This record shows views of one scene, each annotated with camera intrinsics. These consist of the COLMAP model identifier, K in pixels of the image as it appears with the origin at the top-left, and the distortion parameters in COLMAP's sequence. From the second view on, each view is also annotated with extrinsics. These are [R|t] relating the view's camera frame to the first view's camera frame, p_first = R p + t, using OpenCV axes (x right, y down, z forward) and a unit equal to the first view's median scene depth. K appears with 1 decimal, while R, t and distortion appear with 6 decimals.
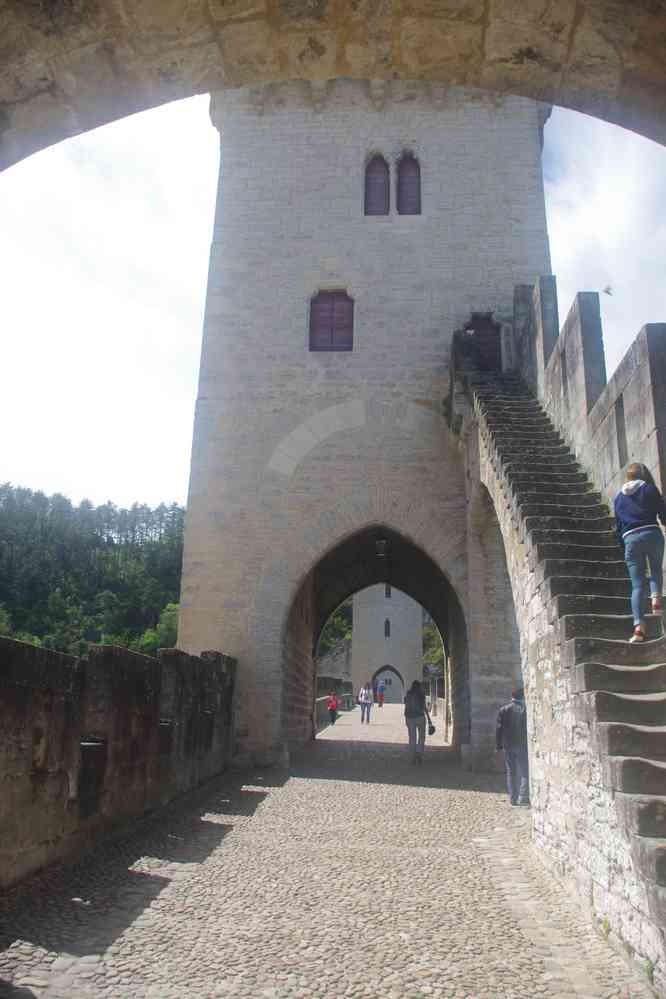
lens RADIAL K [[787.7, 0, 335.9], [0, 787.7, 498.5], [0, 0, 1]] dist [-0.079202, 0.008519]
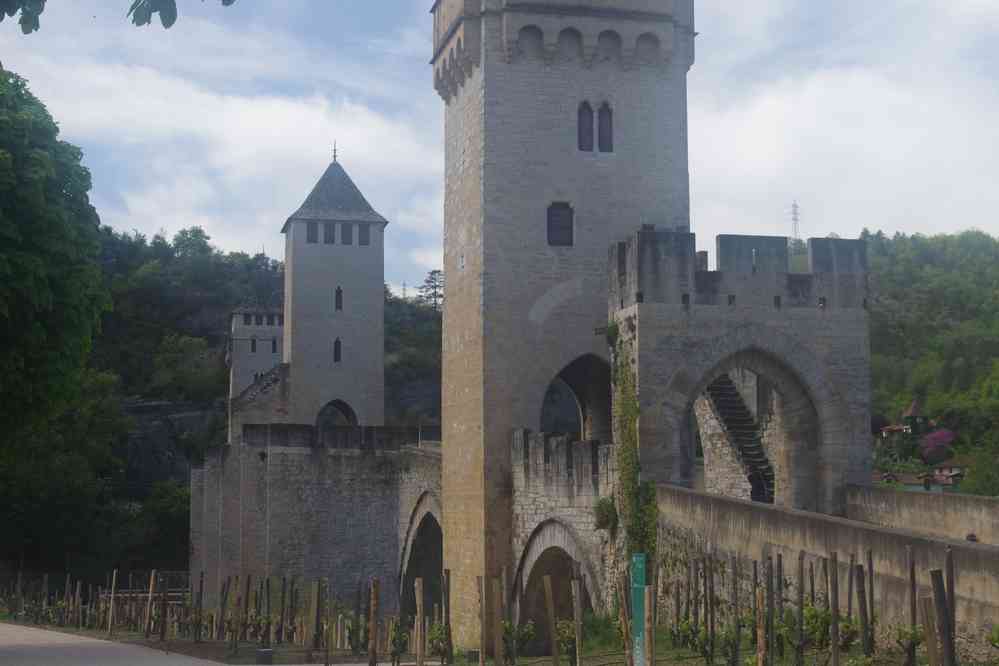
lens RADIAL K [[1575.4, 0, 476.5], [0, 1575.4, 341.6], [0, 0, 1]] dist [0.020899, 0.000000]
pose [[0.958047, 0.006345, 0.286541, -1.128694], [-0.060406, 0.981769, 0.180227, -0.578012], [-0.280173, -0.189975, 0.940964, -2.109314]]
